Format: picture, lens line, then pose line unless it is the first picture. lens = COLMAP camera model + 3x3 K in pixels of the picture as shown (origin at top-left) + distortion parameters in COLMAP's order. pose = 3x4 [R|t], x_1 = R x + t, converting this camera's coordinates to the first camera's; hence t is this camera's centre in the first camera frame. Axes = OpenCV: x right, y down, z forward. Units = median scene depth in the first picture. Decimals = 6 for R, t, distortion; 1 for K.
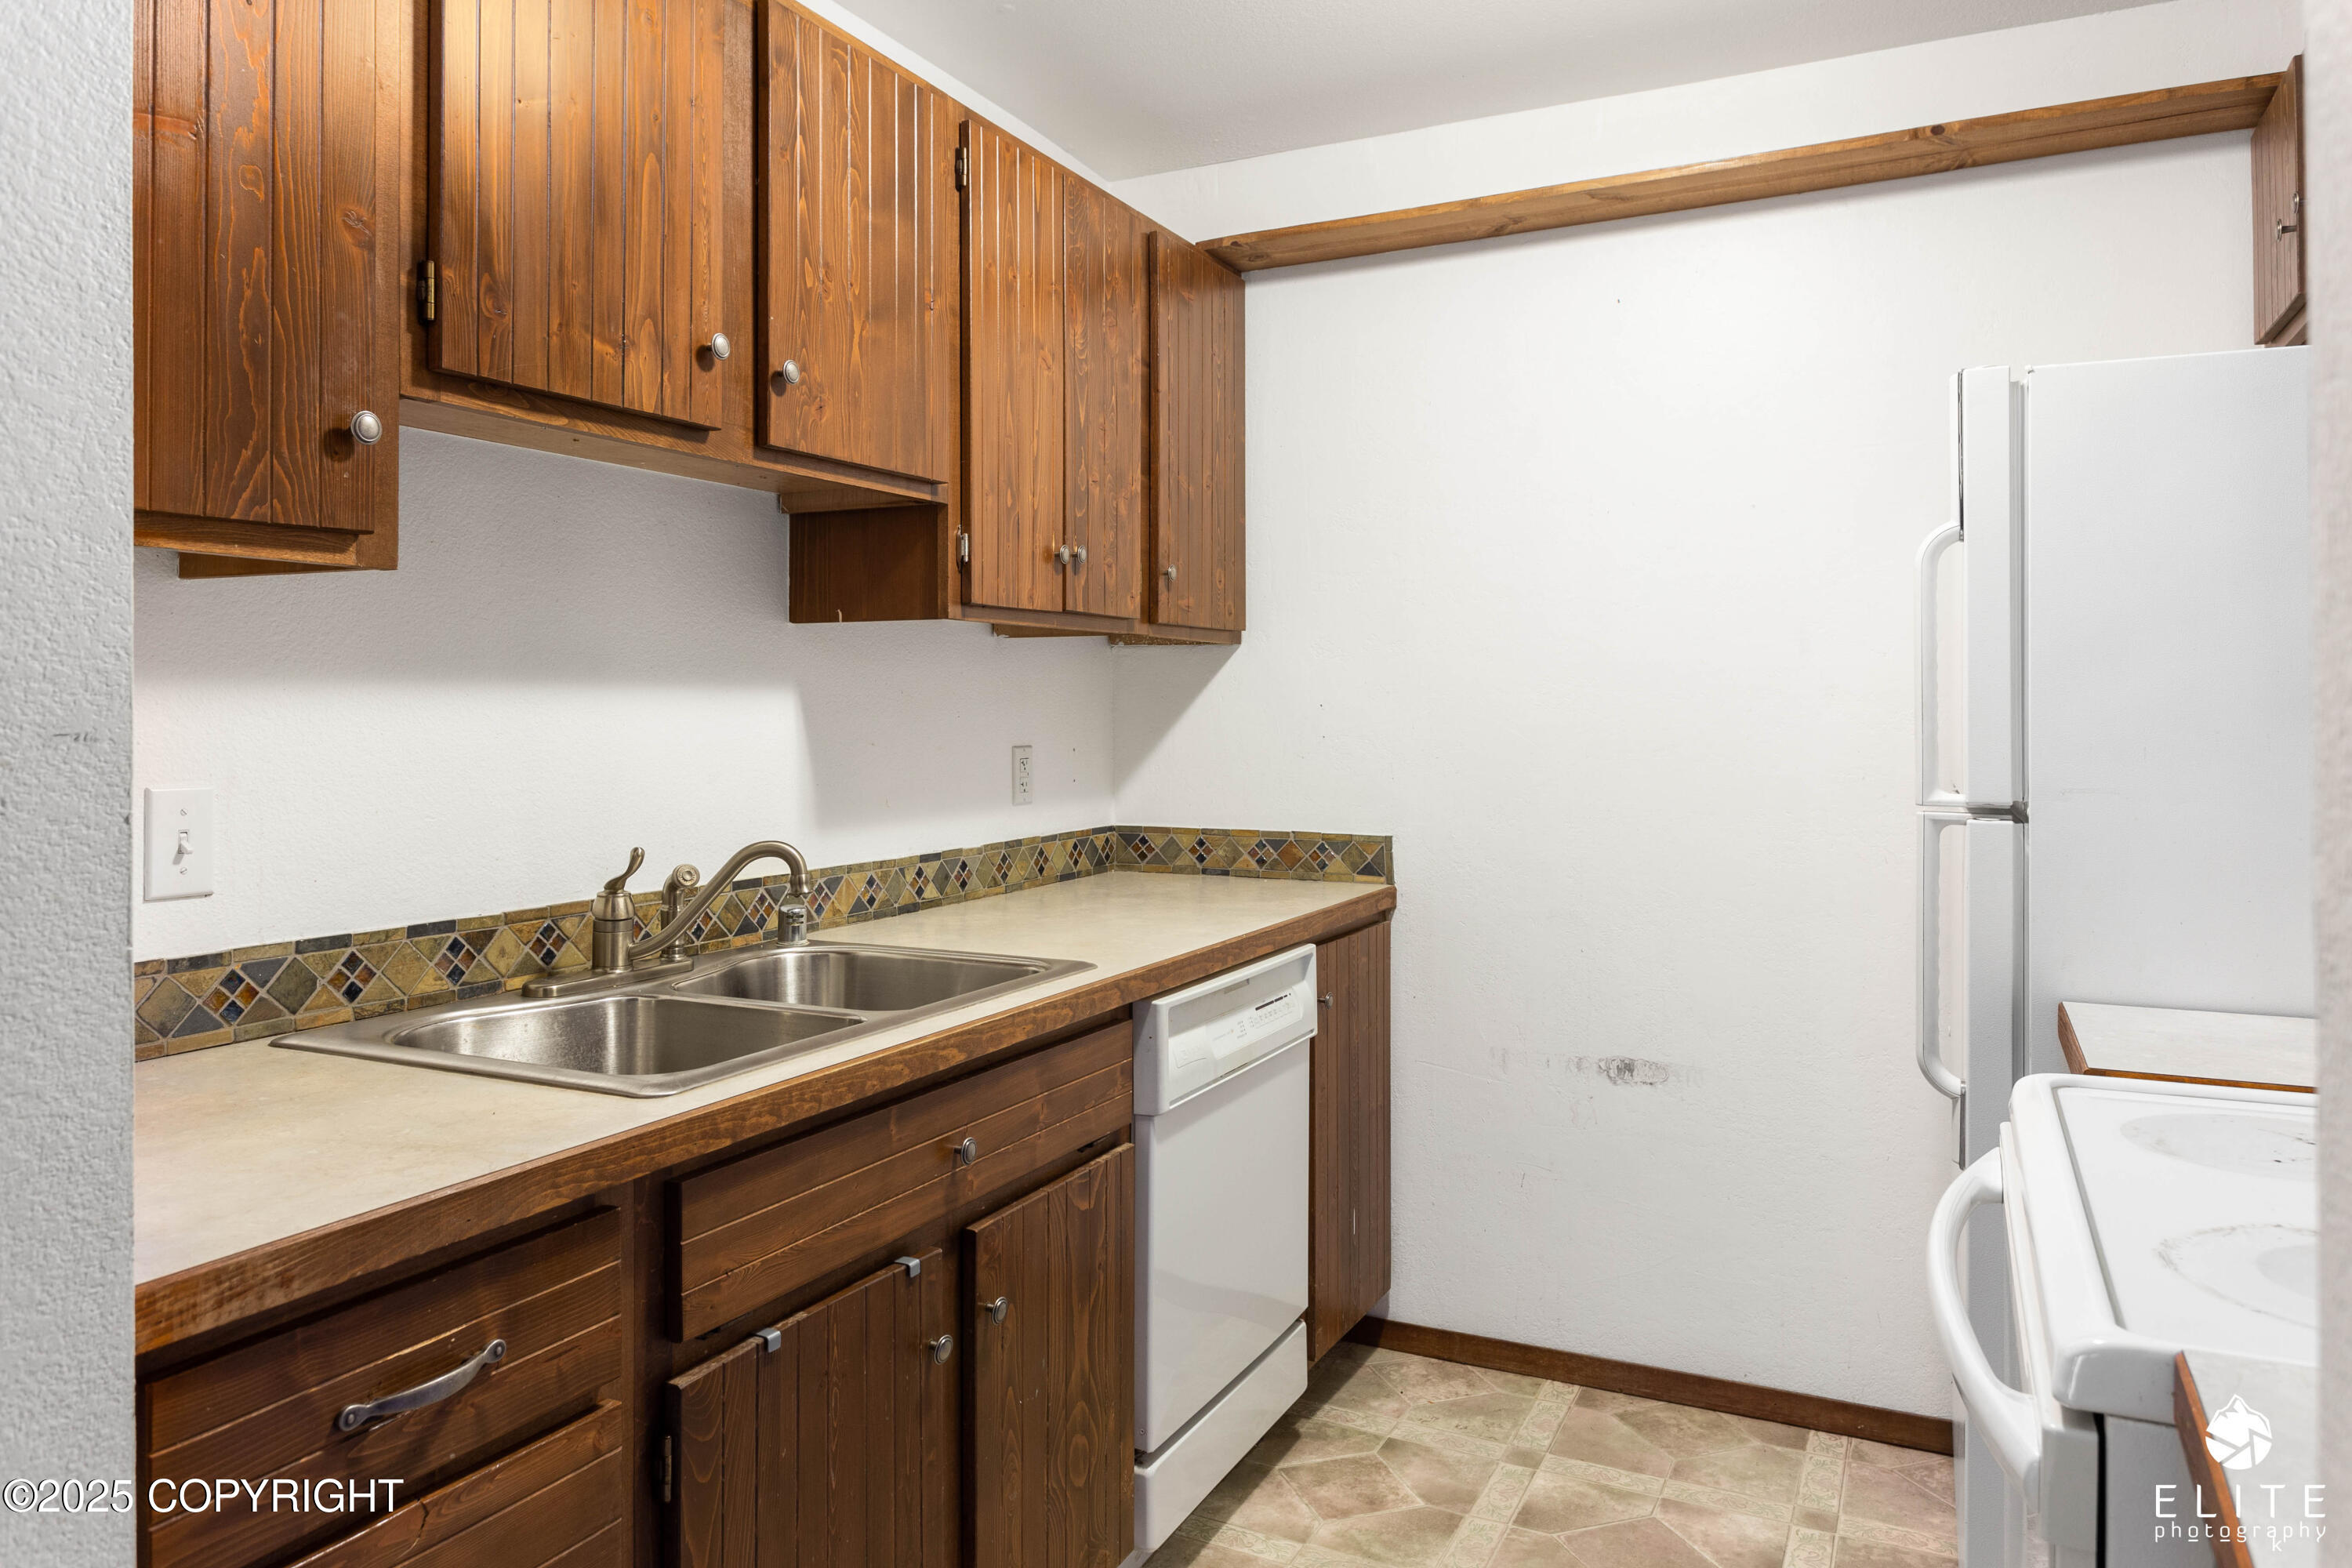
lens RADIAL K [[1544.0, 0, 1163.5], [0, 1544.0, 691.0], [0, 0, 1]] dist [0.006700, -0.014161]
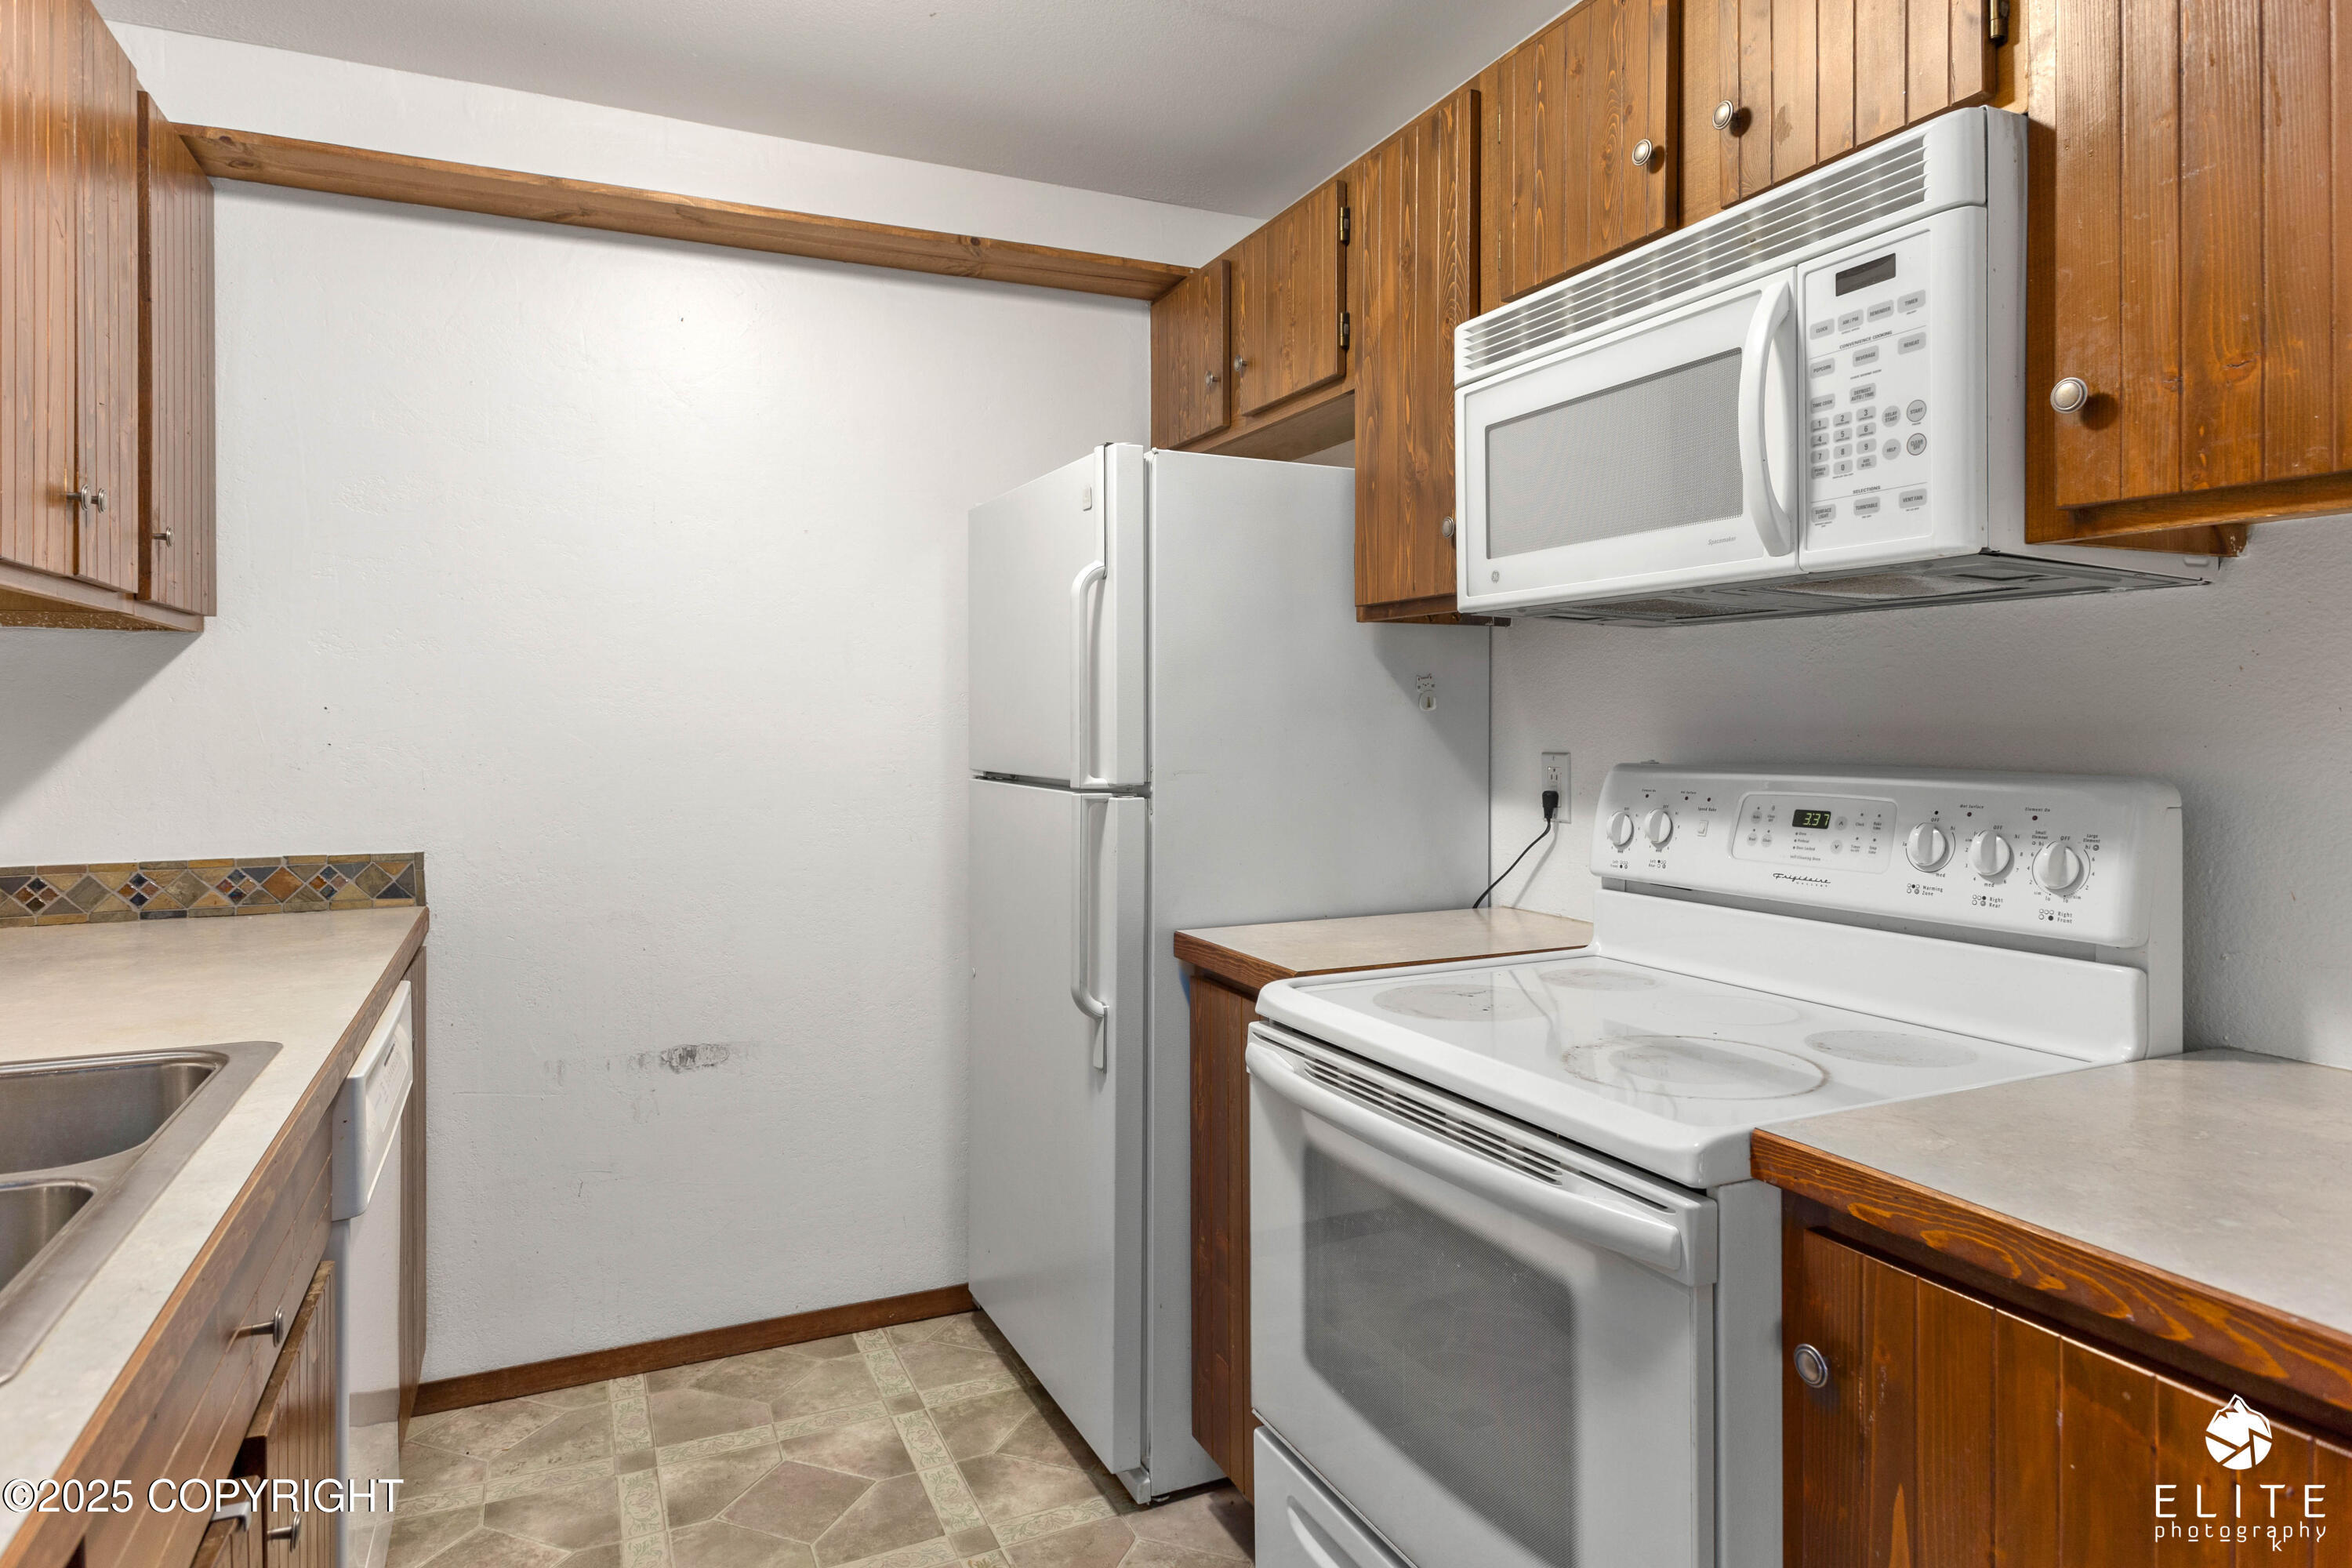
lens RADIAL K [[1352.0, 0, 1162.7], [0, 1352.0, 721.0], [0, 0, 1]] dist [-0.001011, -0.000525]
pose [[0.628342, -0.002707, 0.777932, -0.217754], [-0.008764, 0.999906, 0.010557, 0.005128], [-0.777888, -0.013451, 0.628260, 0.182359]]
